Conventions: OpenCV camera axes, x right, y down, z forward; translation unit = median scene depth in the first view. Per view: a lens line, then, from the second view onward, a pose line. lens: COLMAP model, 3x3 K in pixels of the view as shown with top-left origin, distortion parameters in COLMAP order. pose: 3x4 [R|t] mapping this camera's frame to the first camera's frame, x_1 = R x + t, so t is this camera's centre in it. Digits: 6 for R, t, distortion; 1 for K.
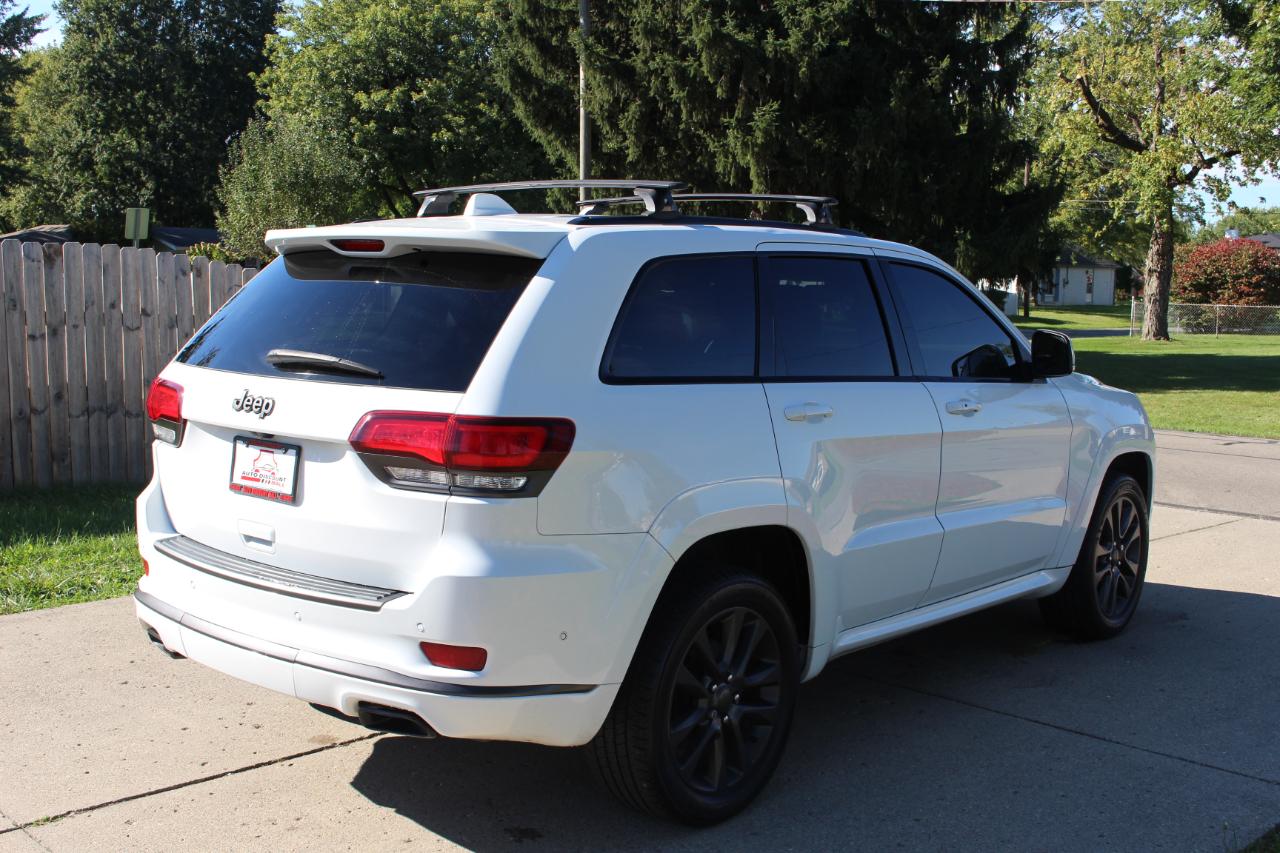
lens RADIAL K [[1510.9, 0, 662.0], [0, 1510.9, 422.5], [0, 0, 1]] dist [-0.071961, -0.006587]
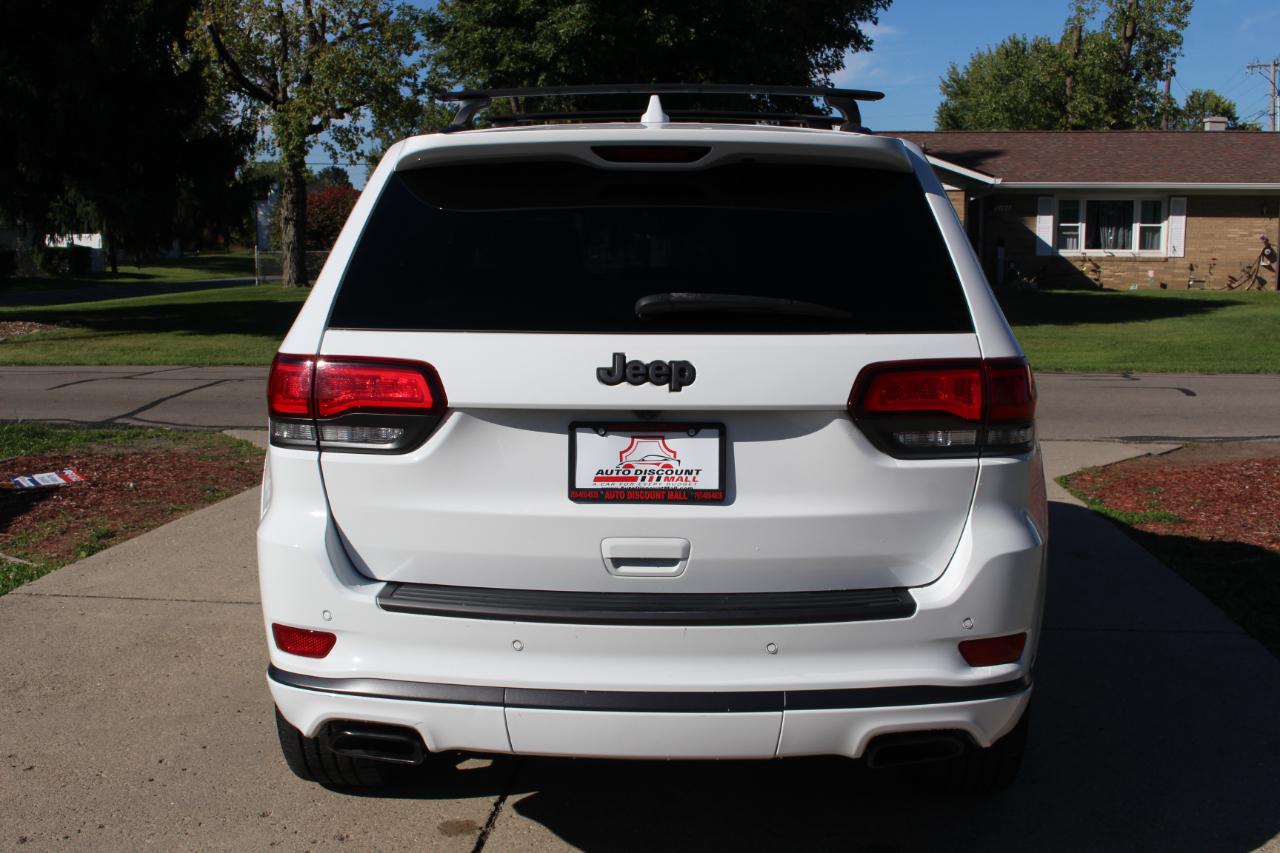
lens RADIAL K [[1471.0, 0, 640.0], [0, 1471.0, 426.5], [0, 0, 1]] dist [-0.078522, 0.057529]
pose [[0.772073, -0.105256, 0.626758, -0.691587], [0.083297, 0.994442, 0.064395, -0.030784], [-0.630052, 0.002489, 0.776549, 0.444579]]
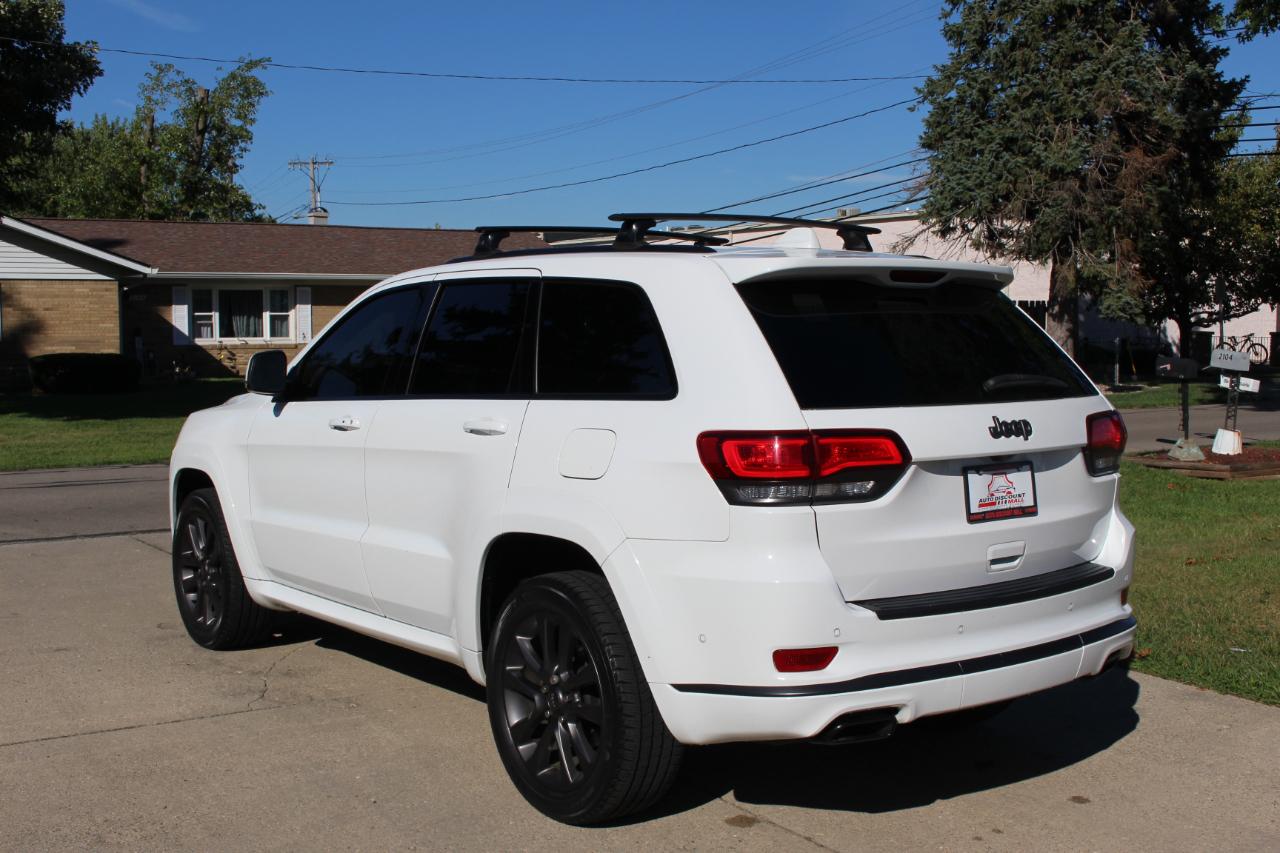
lens RADIAL K [[1510.9, 0, 662.0], [0, 1510.9, 422.5], [0, 0, 1]] dist [-0.071961, -0.006587]
pose [[0.174961, -0.090507, 0.980407, -1.294569], [0.109223, 0.991404, 0.072030, -0.114091], [-0.978498, 0.094481, 0.183342, 1.011100]]
